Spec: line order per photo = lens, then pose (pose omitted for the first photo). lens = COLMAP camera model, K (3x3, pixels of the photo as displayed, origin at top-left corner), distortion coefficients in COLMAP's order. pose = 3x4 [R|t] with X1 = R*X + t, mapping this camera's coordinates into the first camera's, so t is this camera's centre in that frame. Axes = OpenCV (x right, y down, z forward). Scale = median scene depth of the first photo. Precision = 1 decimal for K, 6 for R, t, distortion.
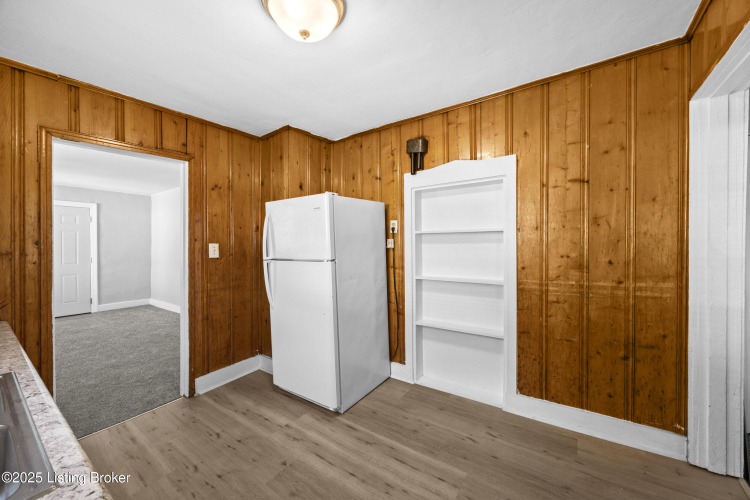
lens RADIAL K [[286.5, 0, 383.1], [0, 286.5, 247.2], [0, 0, 1]] dist [-0.000595, 0.000007]
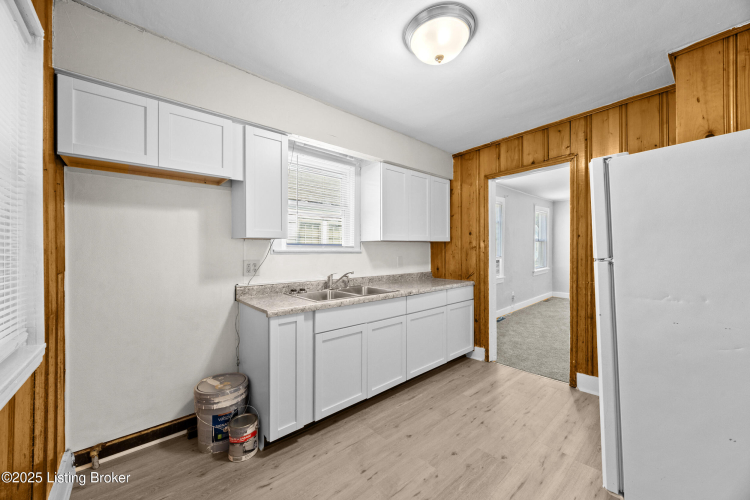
lens RADIAL K [[281.5, 0, 375.0], [0, 281.5, 250.0], [0, 0, 1]] dist [0.000521, 0.000022]
pose [[-0.242613, 0.012499, -0.970043, 0.618100], [-0.001697, 0.999910, 0.013308, 0.015936], [0.970122, 0.004875, -0.242570, 0.695364]]
